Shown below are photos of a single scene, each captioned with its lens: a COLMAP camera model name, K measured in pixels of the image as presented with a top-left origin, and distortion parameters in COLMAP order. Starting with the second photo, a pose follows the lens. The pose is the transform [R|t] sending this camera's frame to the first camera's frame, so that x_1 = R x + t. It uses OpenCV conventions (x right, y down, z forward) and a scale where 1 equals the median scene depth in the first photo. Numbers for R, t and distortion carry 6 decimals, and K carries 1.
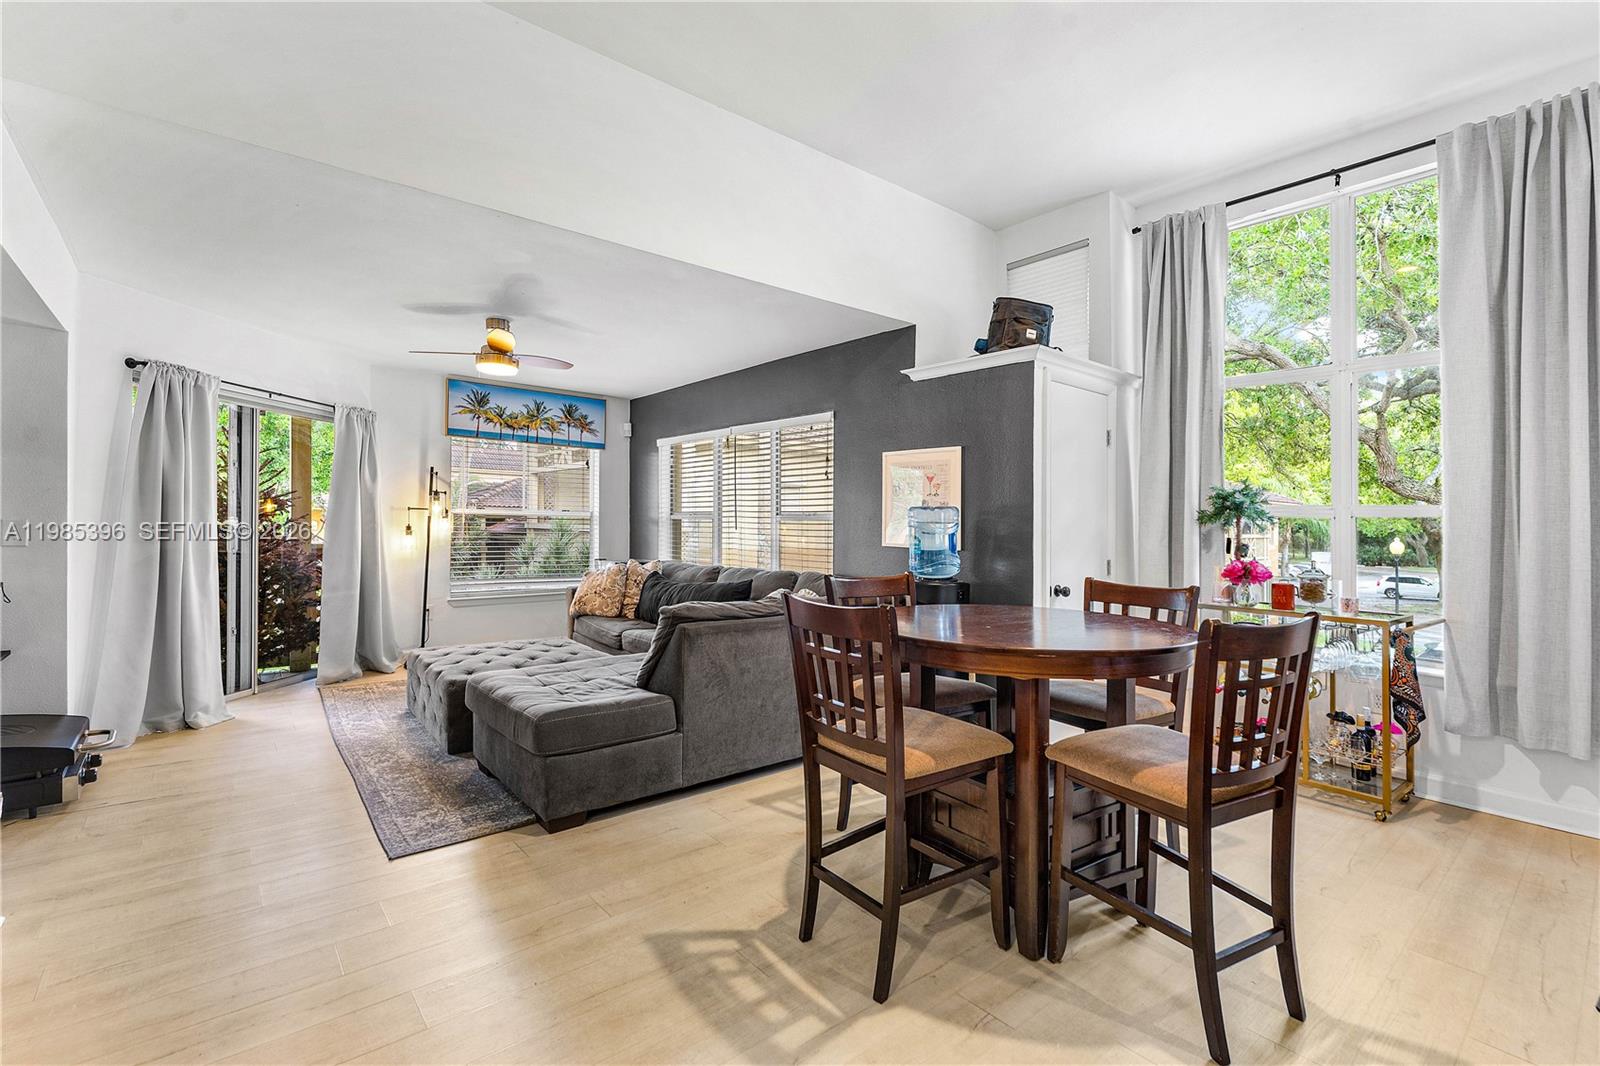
lens RADIAL K [[724.9, 0, 840.8], [0, 724.9, 527.1], [0, 0, 1]] dist [-0.003250, -0.000287]
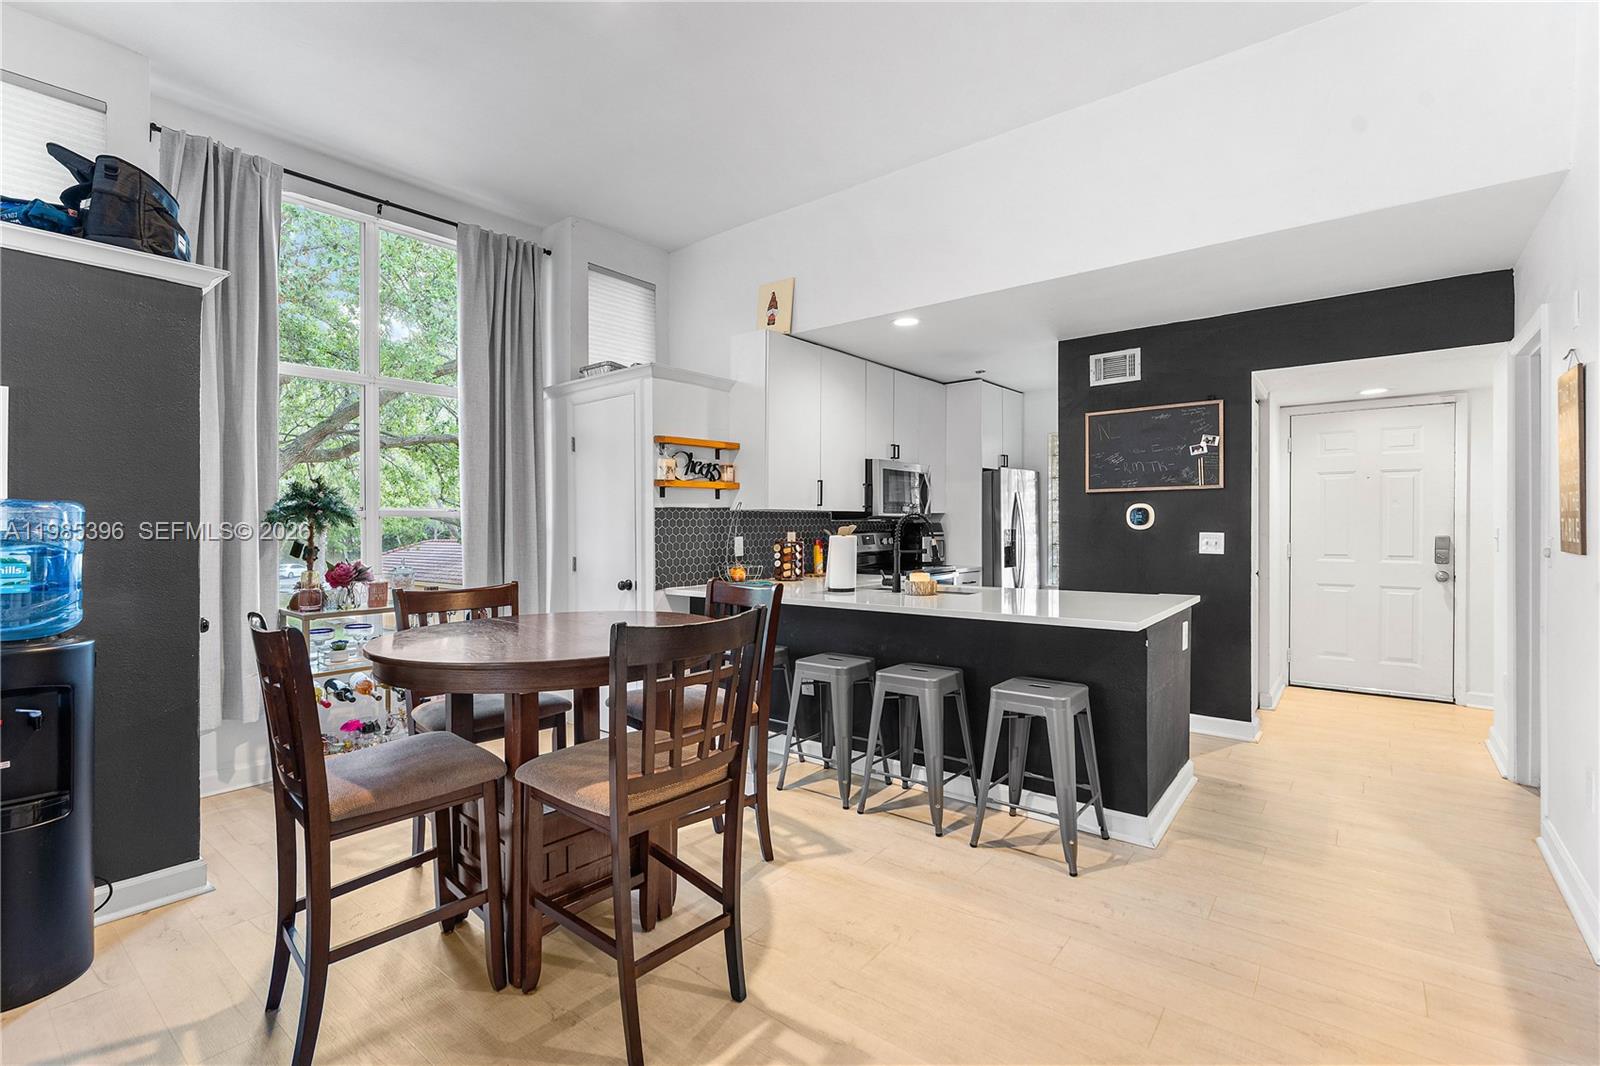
lens RADIAL K [[706.9, 0, 800.0], [0, 706.9, 533.0], [0, 0, 1]] dist [-0.002659, -0.000371]
pose [[-0.165065, -0.026582, 0.985924, -0.450715], [0.011699, 0.999514, 0.028907, -0.013100], [-0.986213, 0.016306, -0.164674, 0.523955]]
